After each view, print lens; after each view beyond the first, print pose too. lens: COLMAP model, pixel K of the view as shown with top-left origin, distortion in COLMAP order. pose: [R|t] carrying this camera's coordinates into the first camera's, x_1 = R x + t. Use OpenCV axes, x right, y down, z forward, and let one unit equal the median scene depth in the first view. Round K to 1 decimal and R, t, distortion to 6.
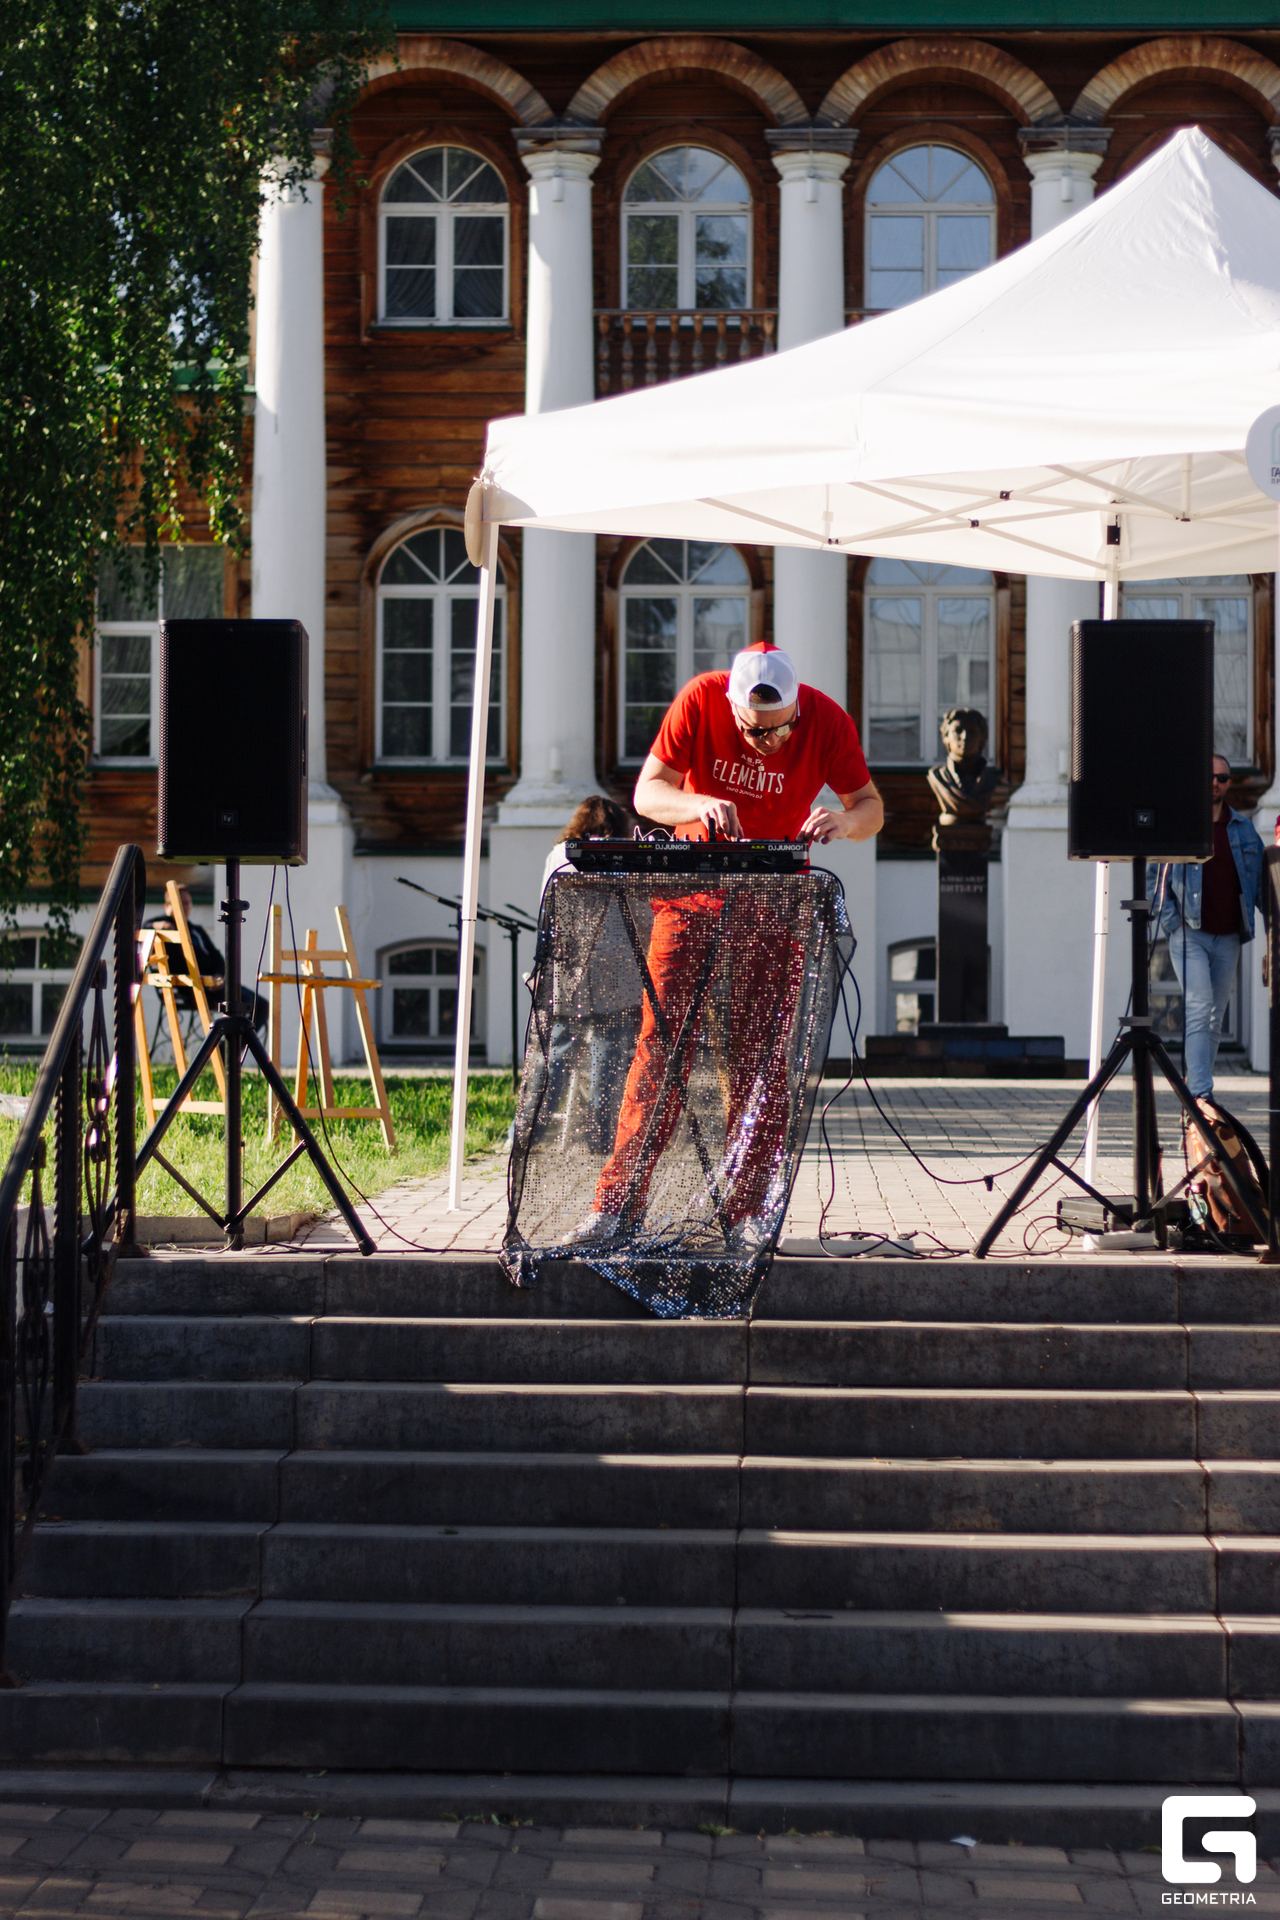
lens RADIAL K [[4385.7, 0, 640.0], [0, 4385.7, 960.0], [0, 0, 1]] dist [-0.019812, 0.396485]
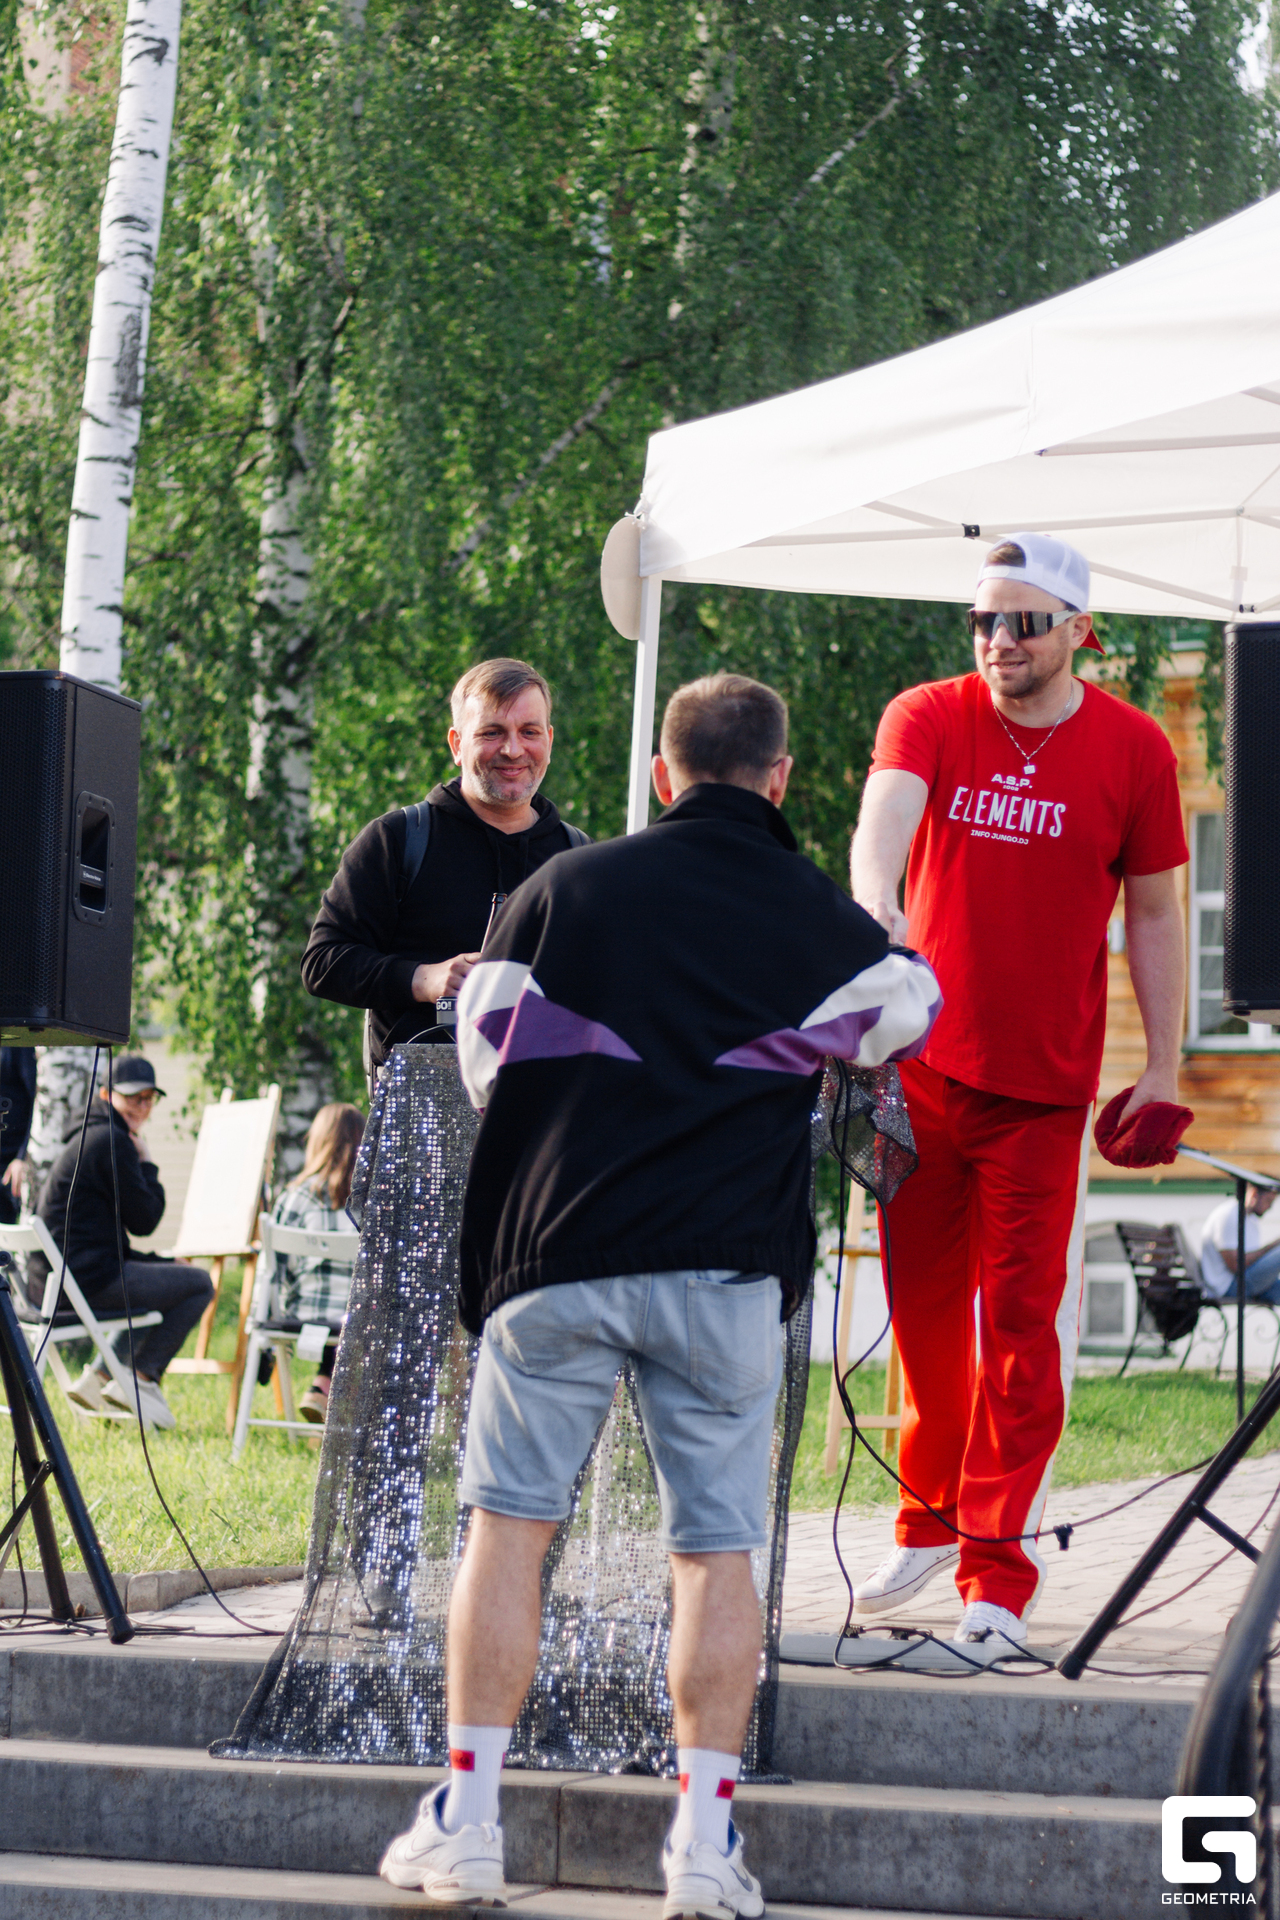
lens RADIAL K [[4385.7, 0, 640.0], [0, 4385.7, 960.0], [0, 0, 1]] dist [-0.019812, 0.396485]
pose [[0.954736, -0.015178, -0.297067, 0.214340], [-0.005733, 0.997573, -0.069391, 0.012153], [0.297399, 0.067953, 0.952332, 0.424161]]
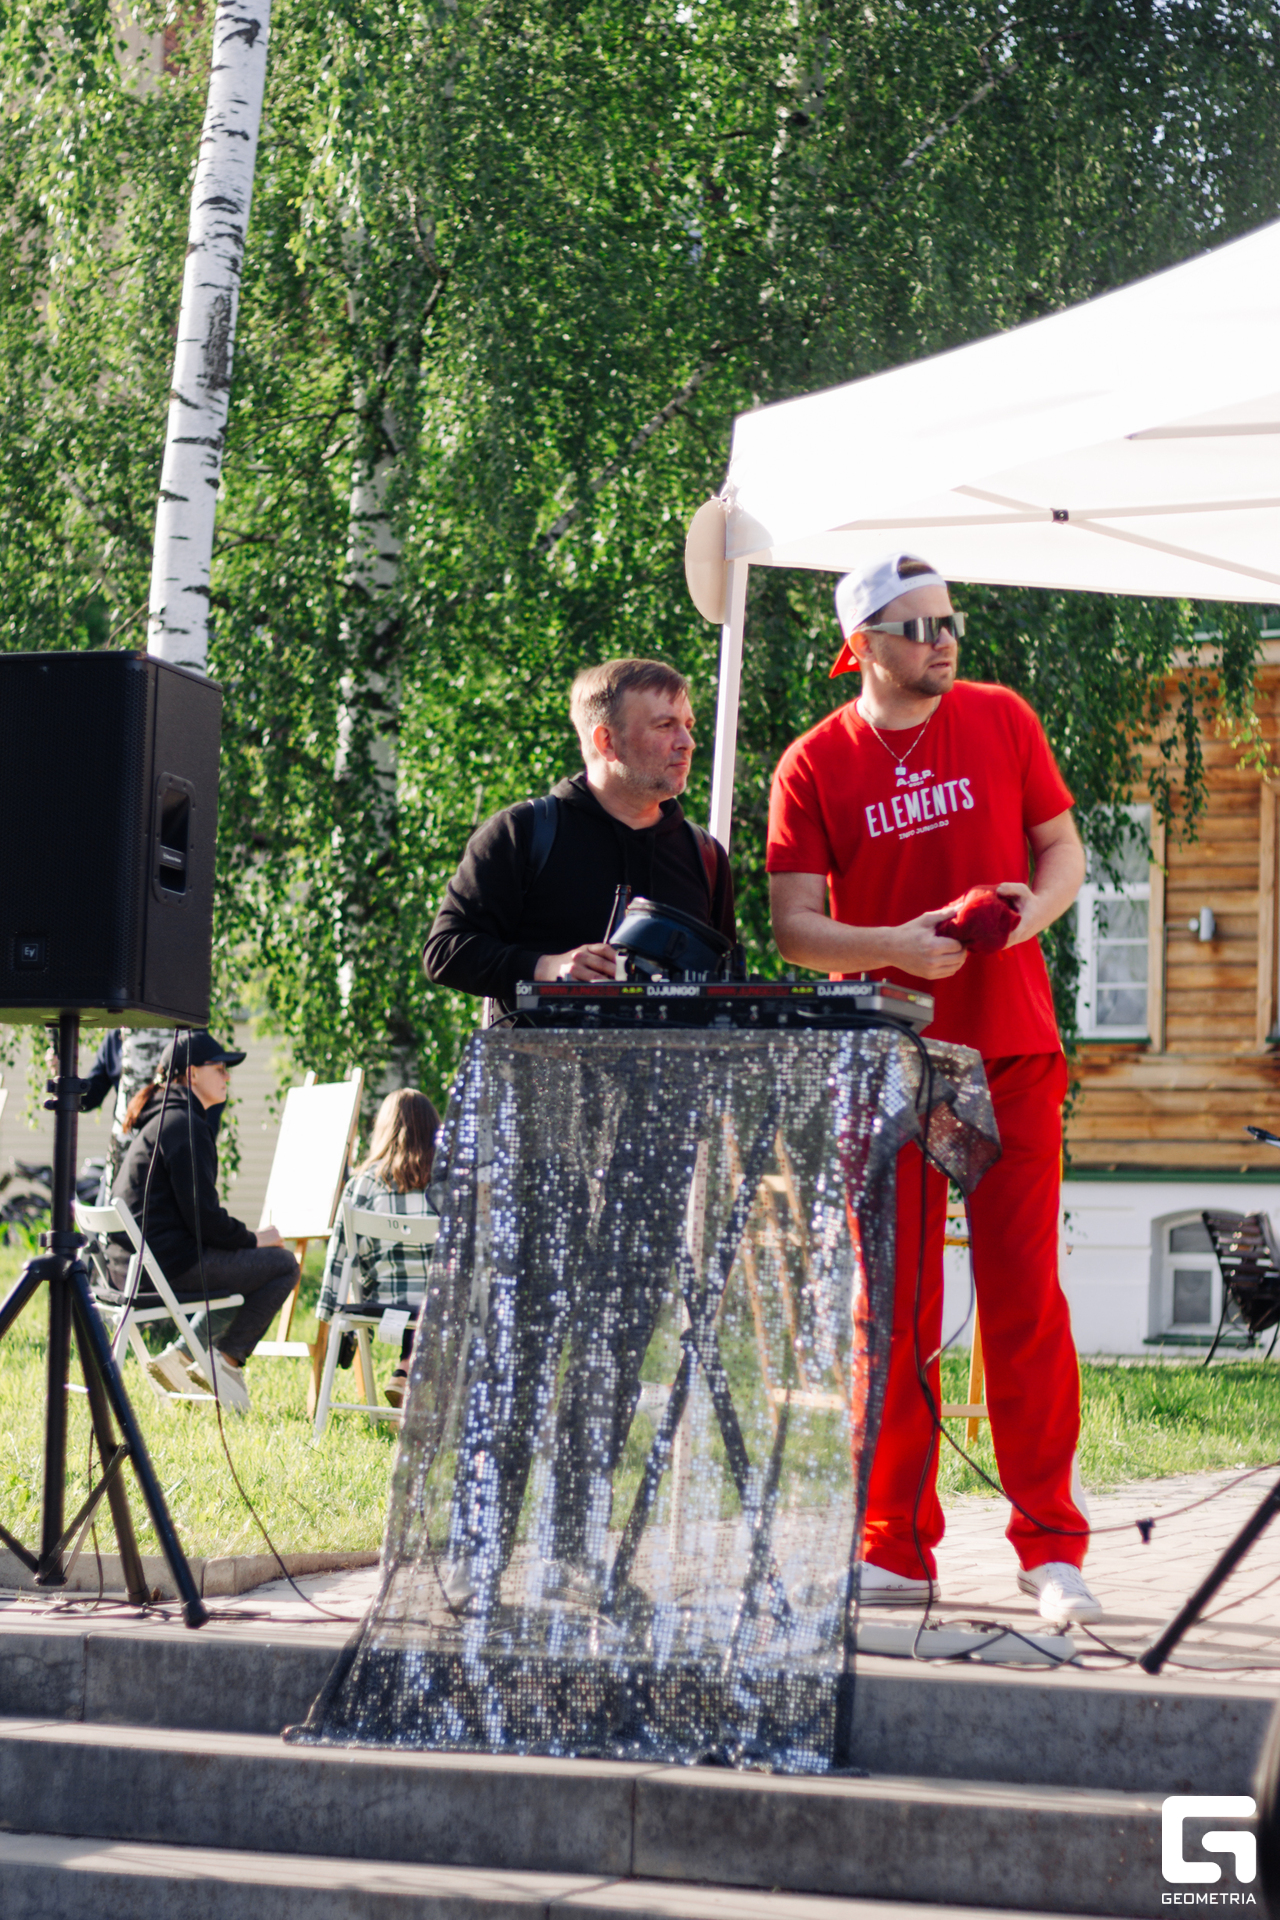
lens RADIAL K [[4353.2, 0, 640.0], [0, 4353.2, 960.0], [0, 0, 1]] dist [0.042196, -0.358409]
pose [[0.948317, -0.008167, -0.317220, 0.213146], [-0.013447, 0.997736, -0.065887, 0.011667], [0.317041, 0.066748, 0.946060, 0.433159]]
